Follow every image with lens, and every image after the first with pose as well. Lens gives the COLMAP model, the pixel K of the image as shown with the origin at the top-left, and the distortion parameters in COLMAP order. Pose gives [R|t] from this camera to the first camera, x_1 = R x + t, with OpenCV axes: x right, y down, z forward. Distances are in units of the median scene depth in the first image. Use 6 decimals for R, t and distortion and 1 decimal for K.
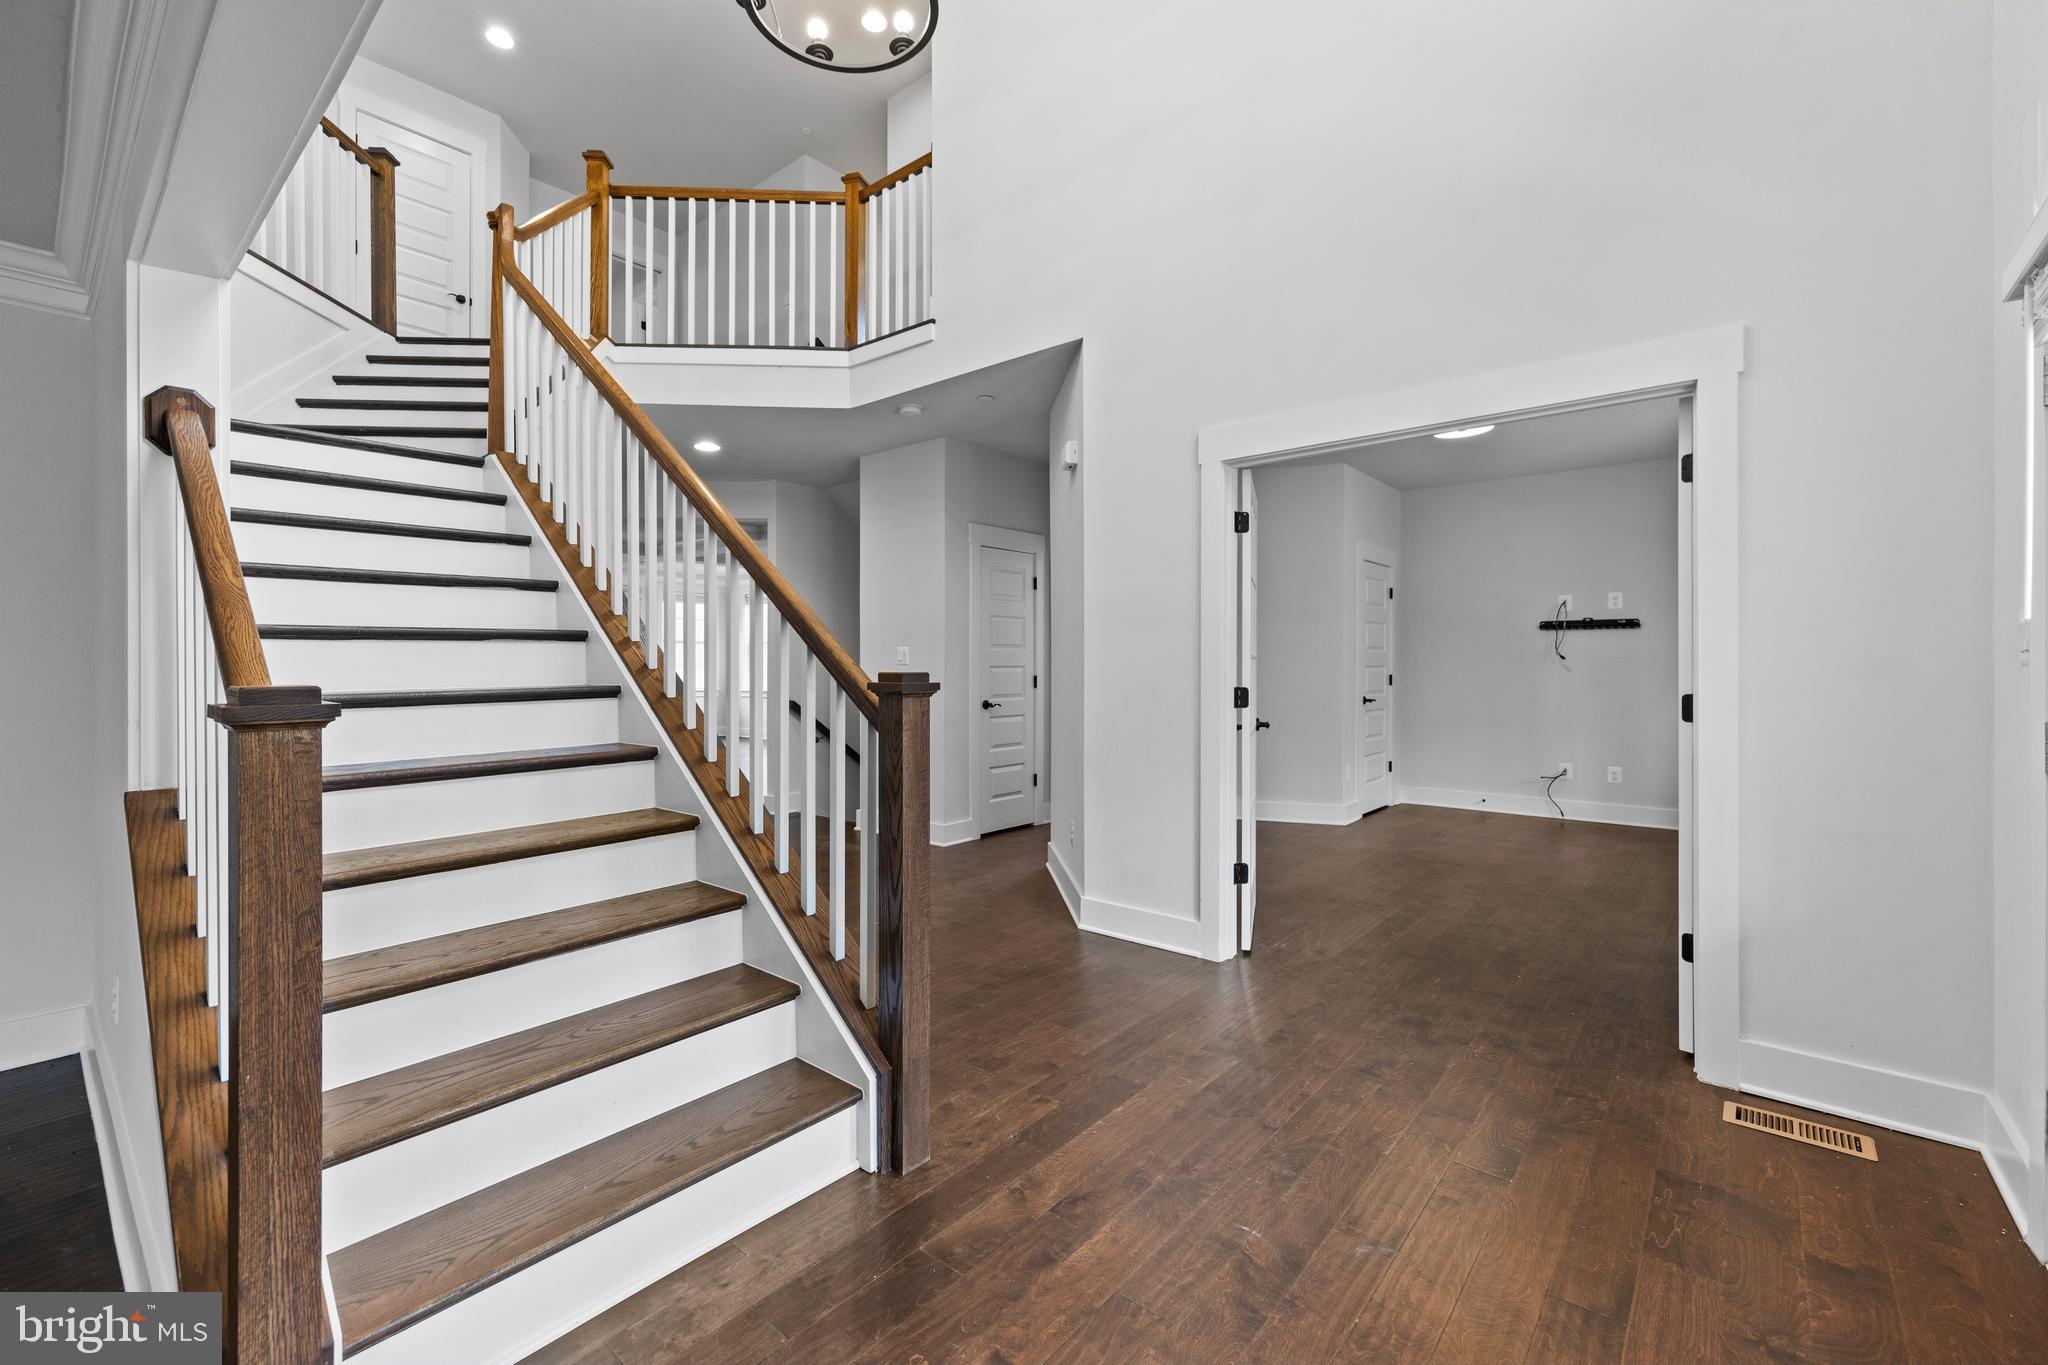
lens RADIAL K [[865.8, 0, 1014.6], [0, 865.8, 669.5], [0, 0, 1]] dist [-0.001424, 0.000267]
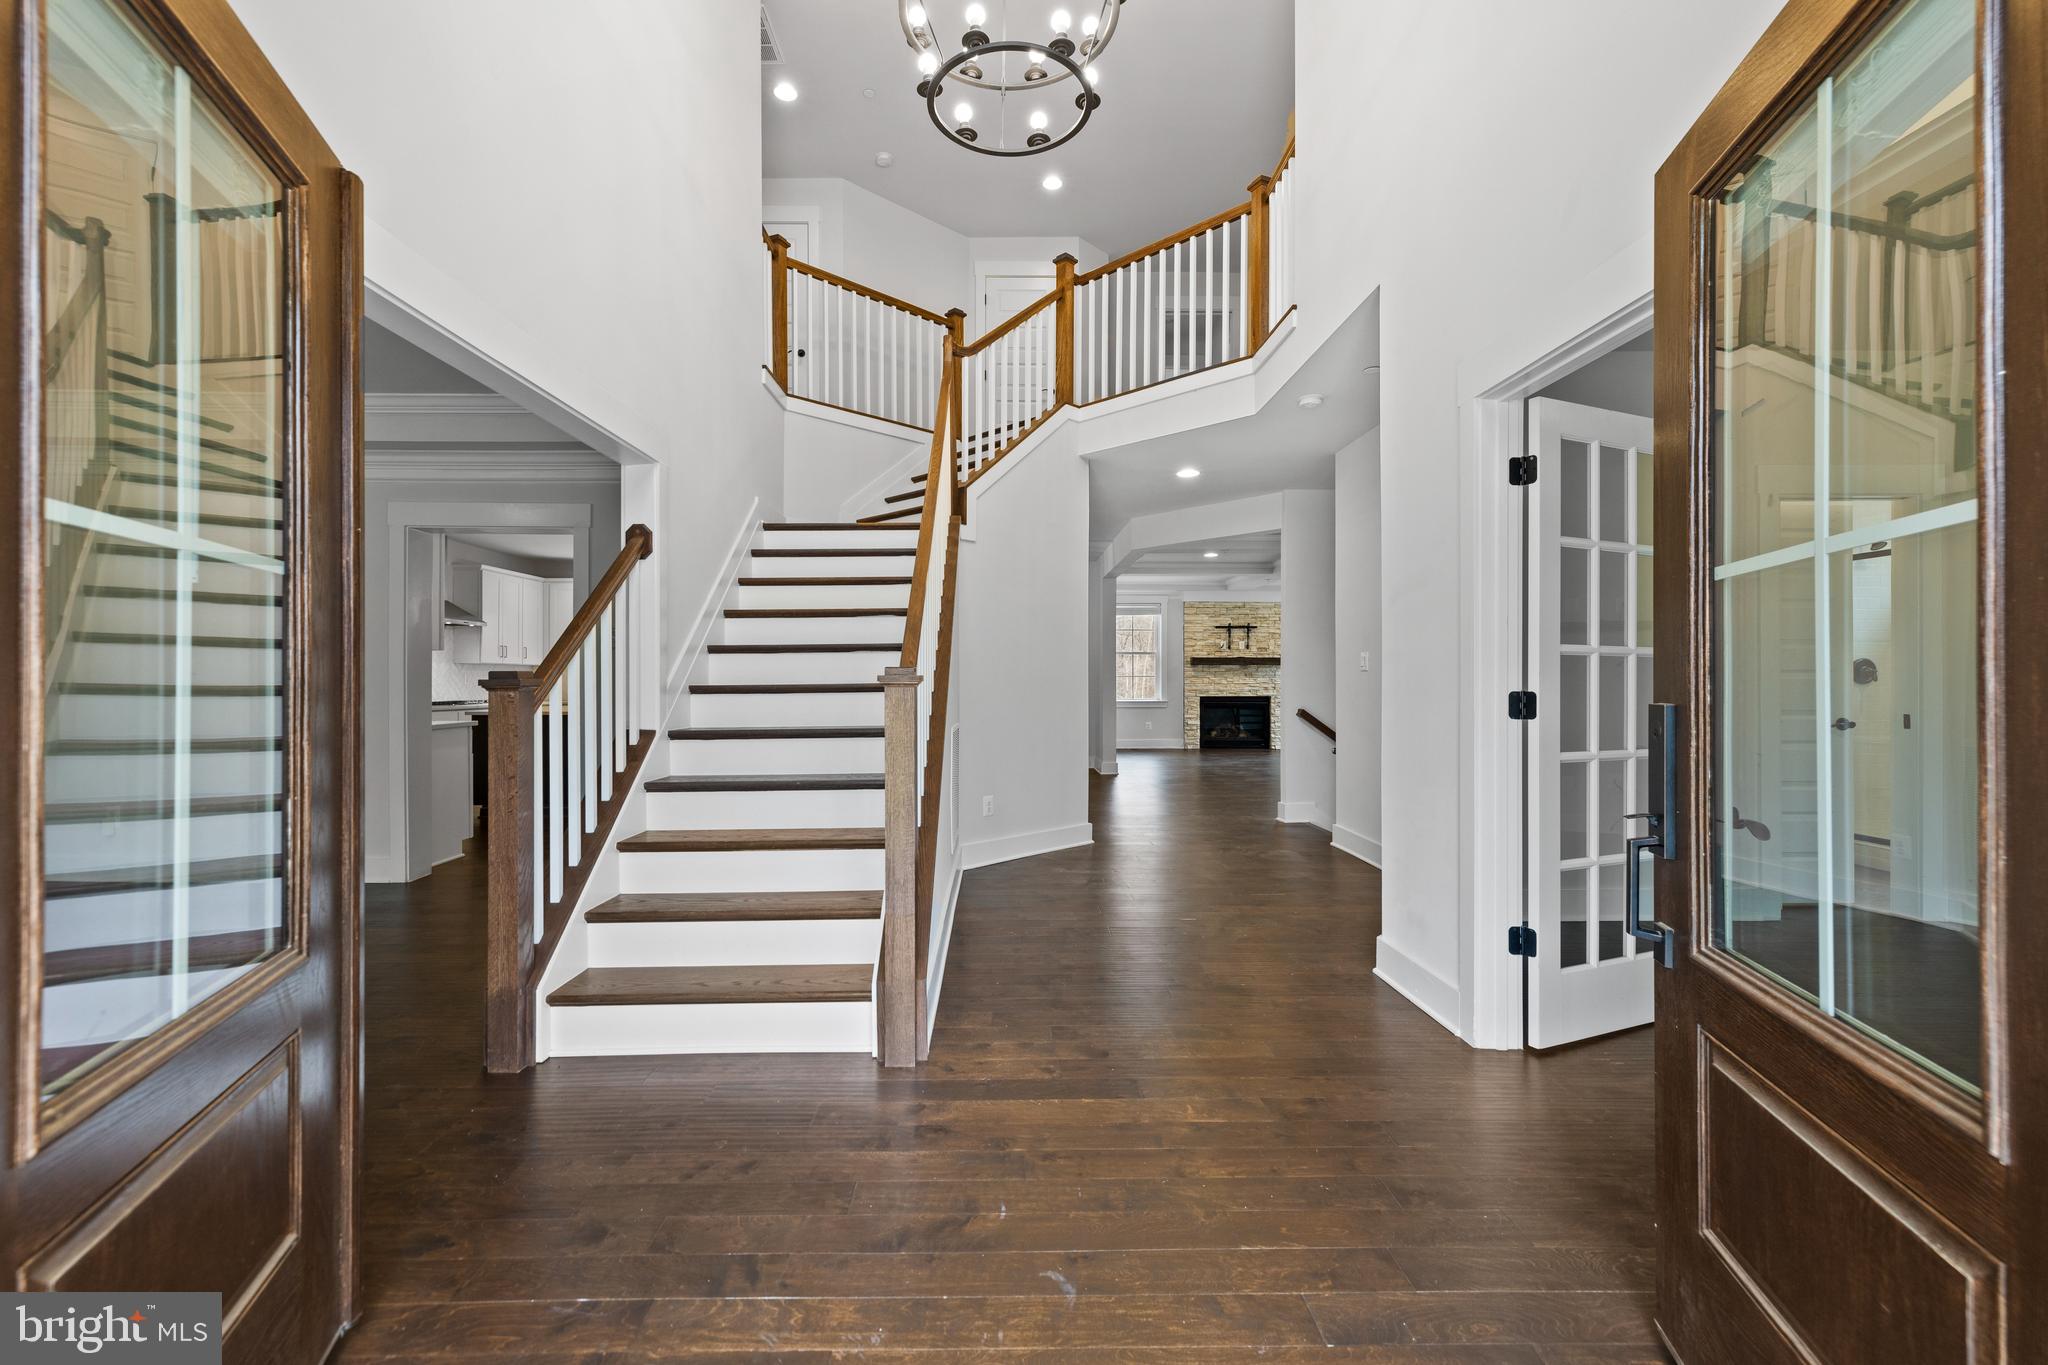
lens RADIAL K [[865.8, 0, 989.4], [0, 865.8, 682.8], [0, 0, 1]] dist [-0.001424, 0.000267]
pose [[0.654033, 0.001242, -0.756465, 0.529814], [-0.003100, 0.999995, -0.001038, 0.015171], [0.756459, 0.003024, 0.654034, 0.165990]]
